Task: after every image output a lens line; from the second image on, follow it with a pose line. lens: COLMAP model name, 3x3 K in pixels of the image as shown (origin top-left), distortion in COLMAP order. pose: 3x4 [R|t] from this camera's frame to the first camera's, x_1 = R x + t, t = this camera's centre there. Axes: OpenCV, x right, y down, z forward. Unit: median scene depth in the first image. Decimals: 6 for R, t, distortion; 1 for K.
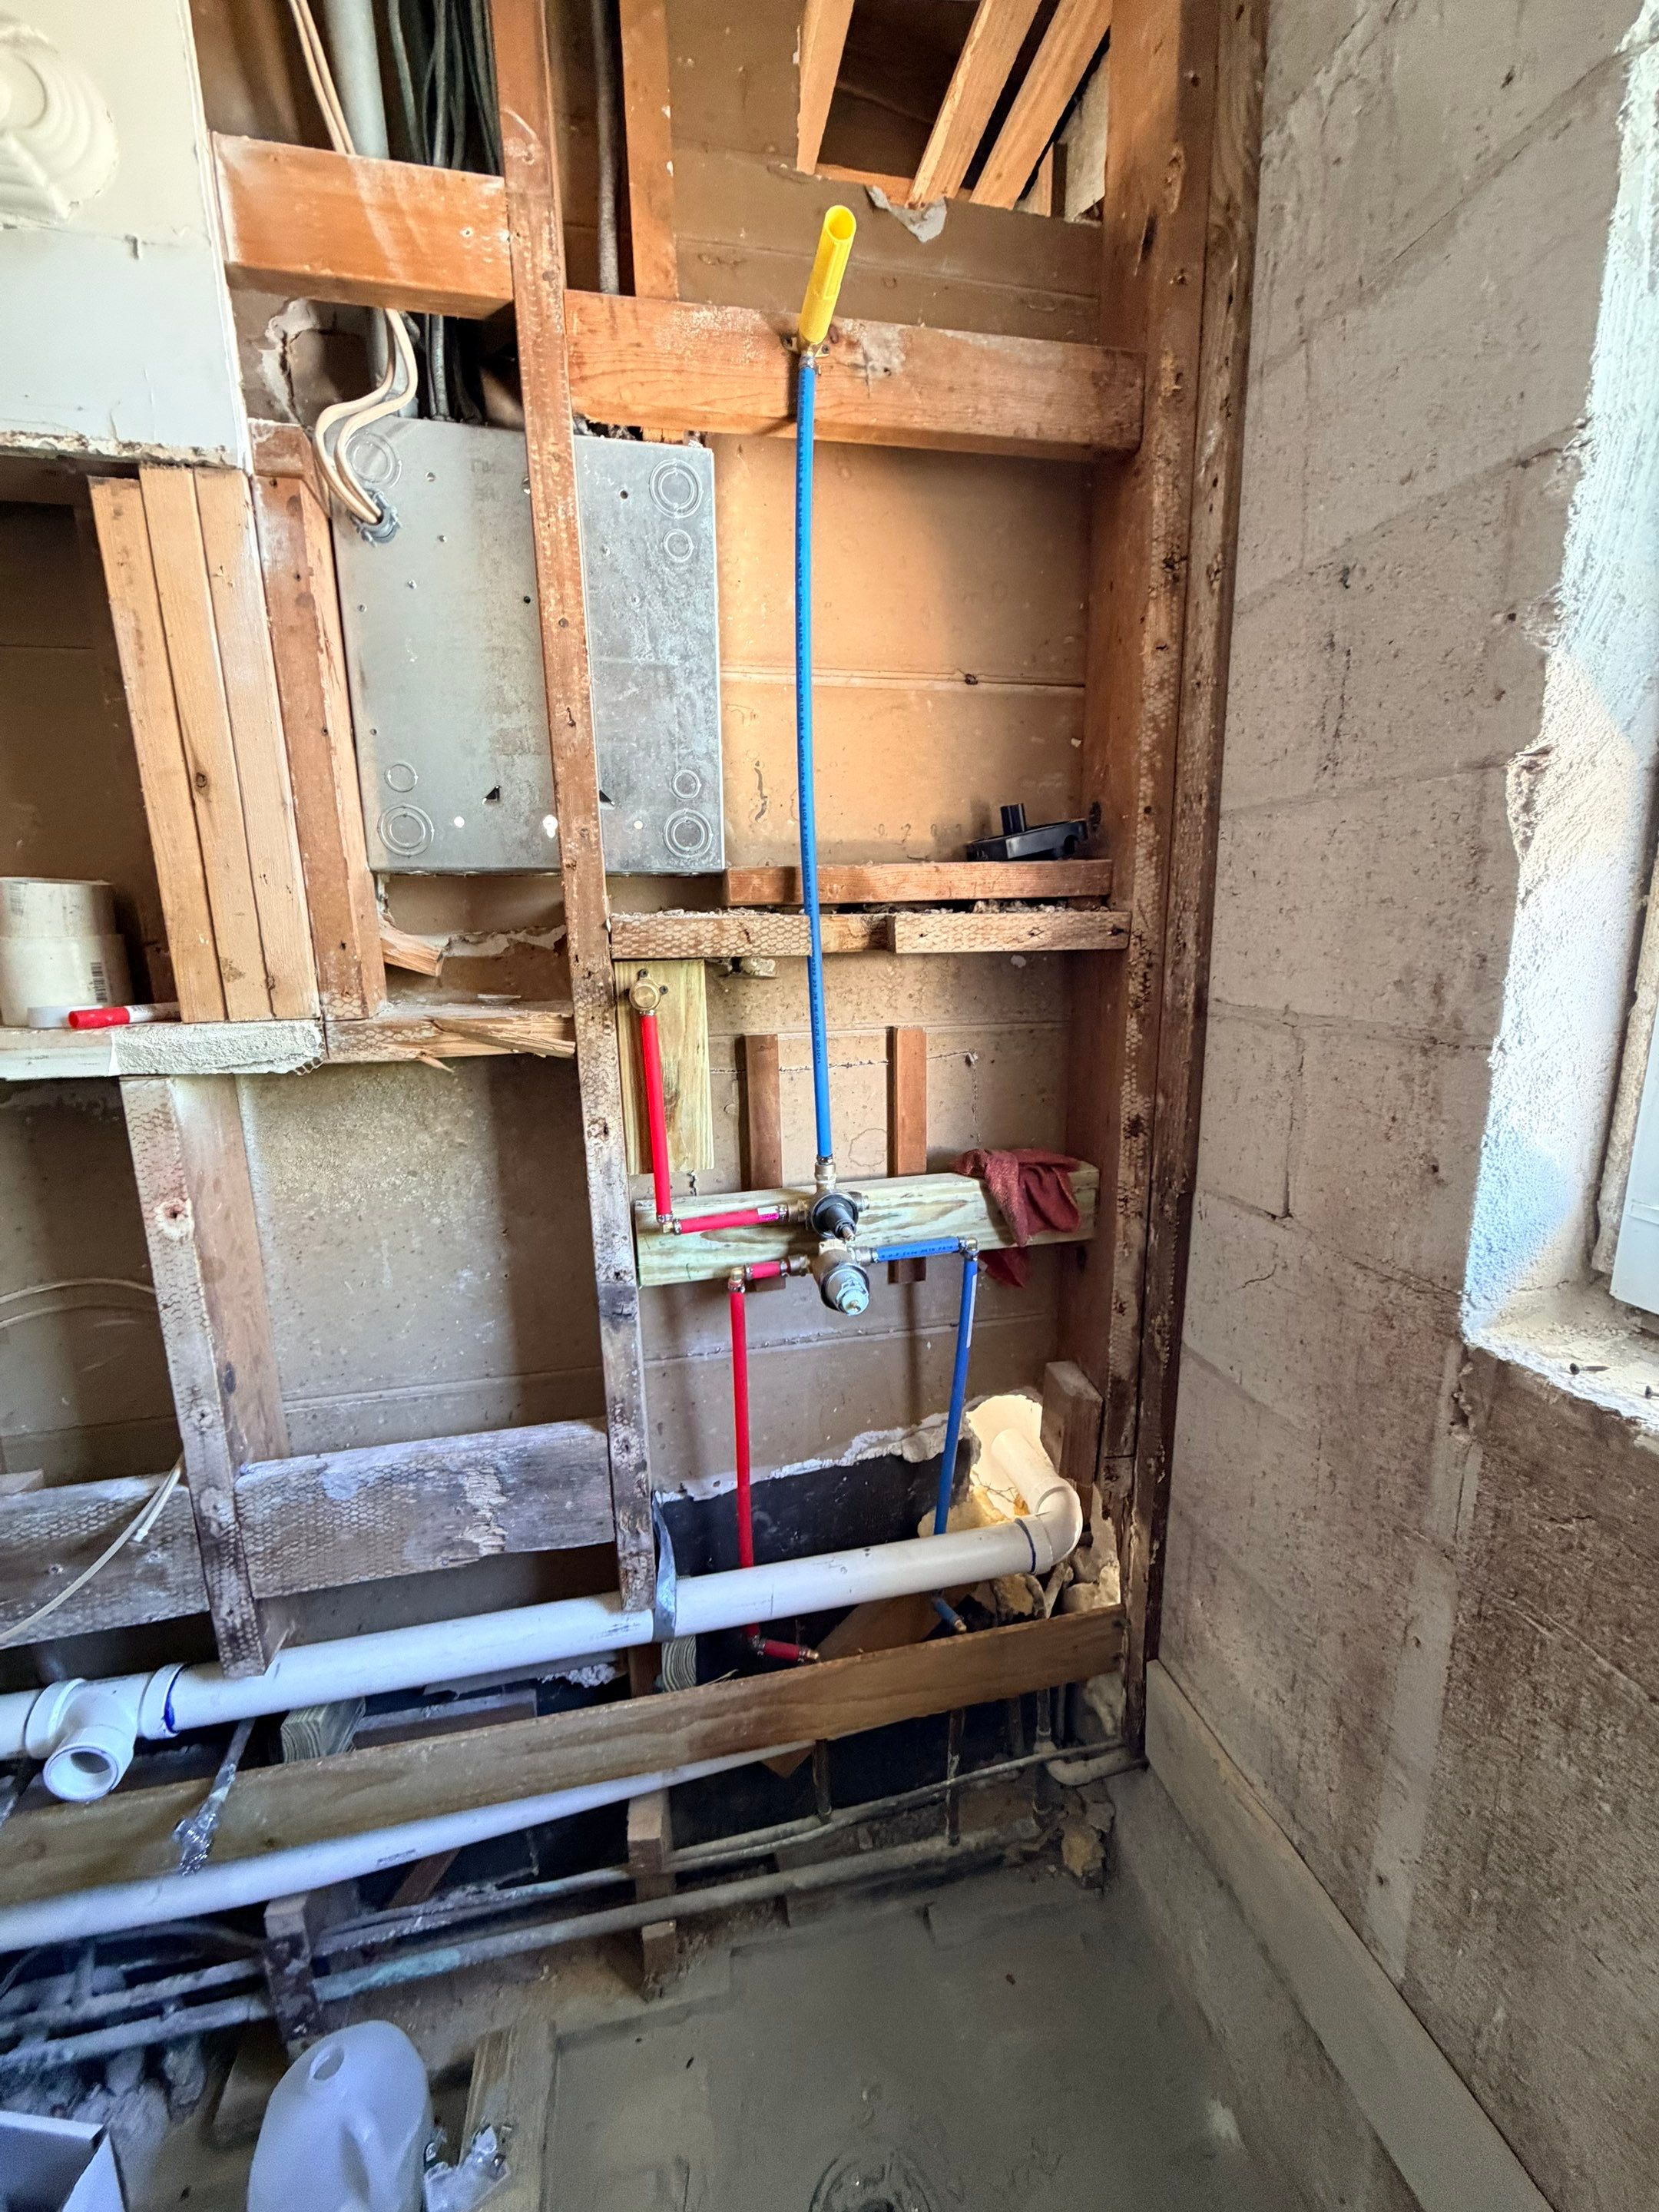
lens RADIAL K [[874.3, 0, 830.7], [0, 874.3, 1103.8], [0, 0, 1]] dist [-0.001850, 0.000727]
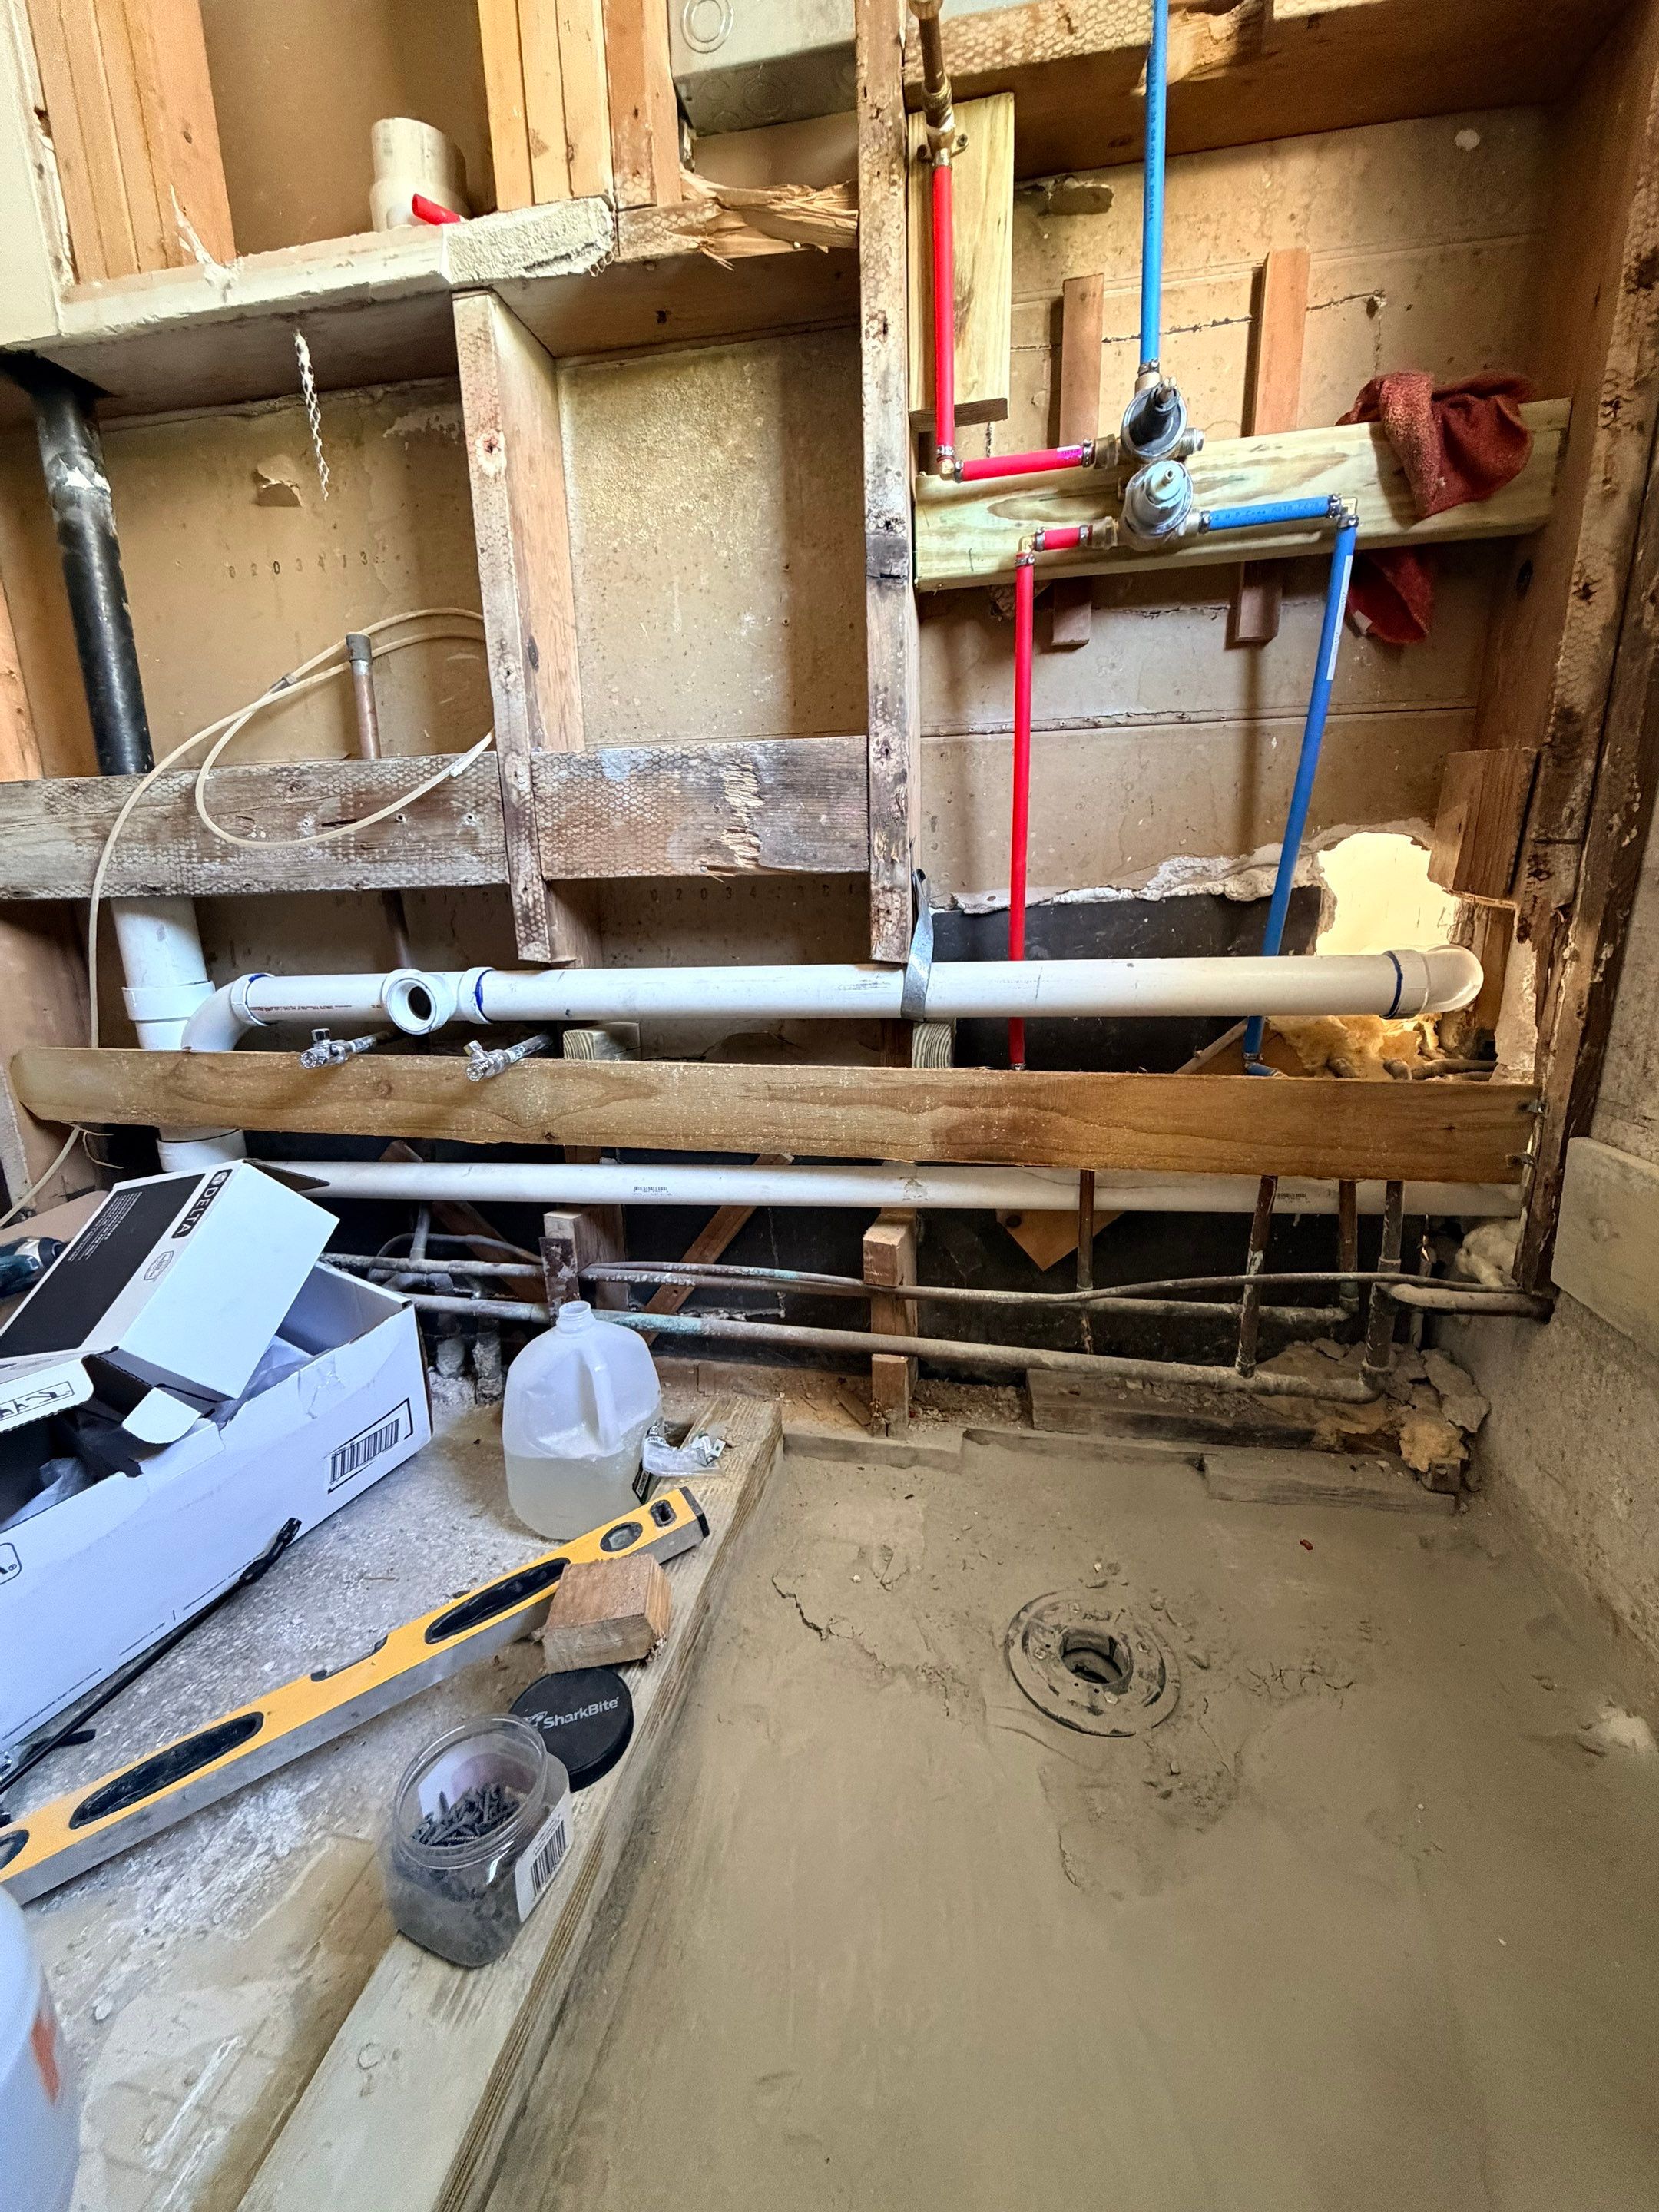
lens RADIAL K [[874.3, 0, 833.0], [0, 874.3, 1108.5], [0, 0, 1]] dist [-0.001850, 0.000727]
pose [[0.918713, 0.089629, -0.384621, 0.093879], [-0.071429, 0.995555, 0.061378, 0.690469], [0.388413, -0.028915, 0.921032, 0.131216]]
